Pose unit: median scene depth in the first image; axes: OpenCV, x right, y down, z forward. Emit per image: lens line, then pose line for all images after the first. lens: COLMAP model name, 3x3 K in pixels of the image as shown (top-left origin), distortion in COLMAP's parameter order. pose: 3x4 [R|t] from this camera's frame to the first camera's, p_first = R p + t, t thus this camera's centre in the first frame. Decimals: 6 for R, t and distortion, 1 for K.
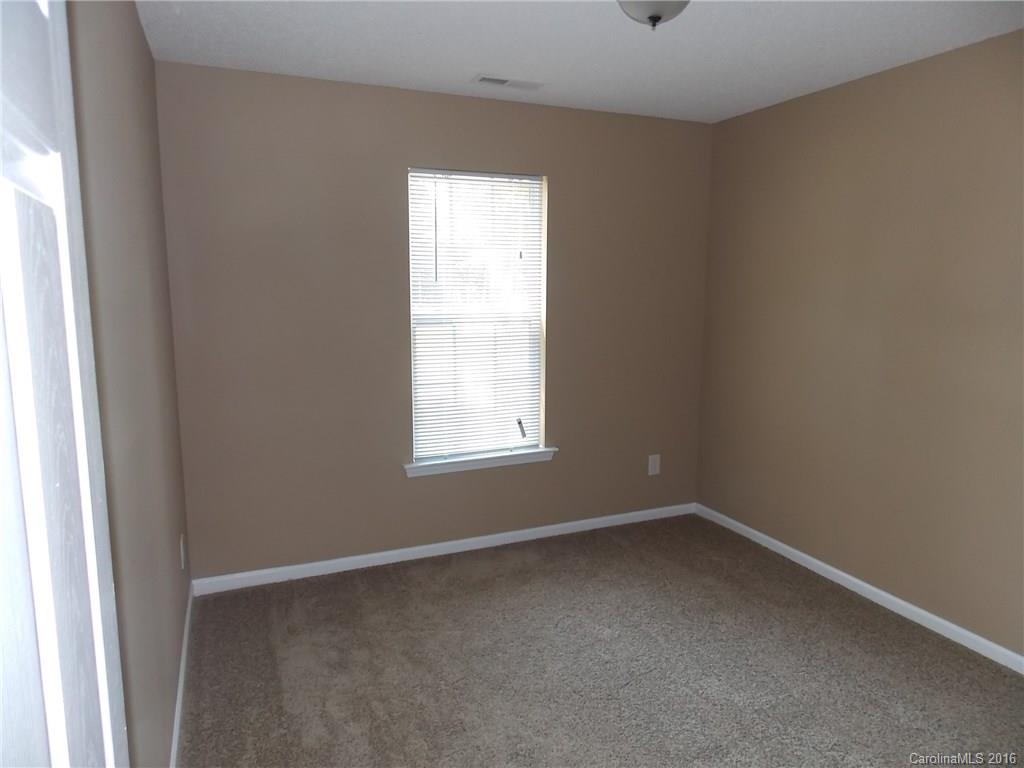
lens RADIAL K [[679.0, 0, 512.0], [0, 679.0, 384.0], [0, 0, 1]] dist [-0.075971, 0.184419]
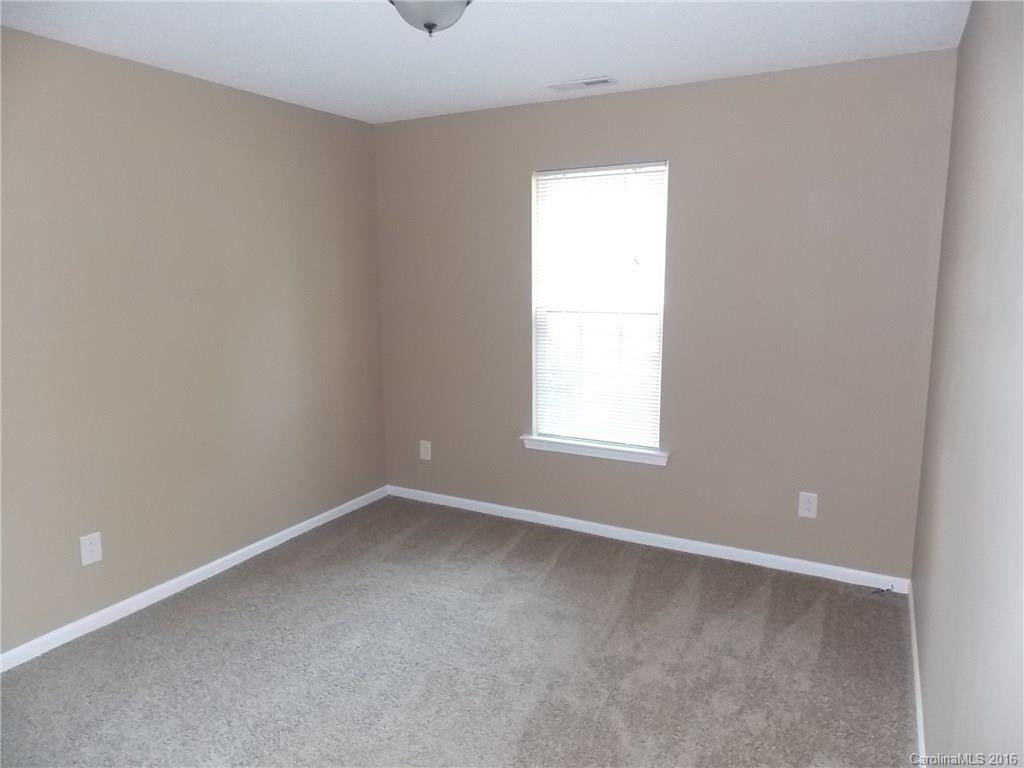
lens RADIAL K [[679.0, 0, 512.0], [0, 679.0, 384.0], [0, 0, 1]] dist [-0.075971, 0.184419]
pose [[0.617709, 0.128587, -0.775823, 0.699921], [-0.111364, 0.990902, 0.075567, -0.050470], [0.778482, 0.039721, 0.626409, 0.269654]]
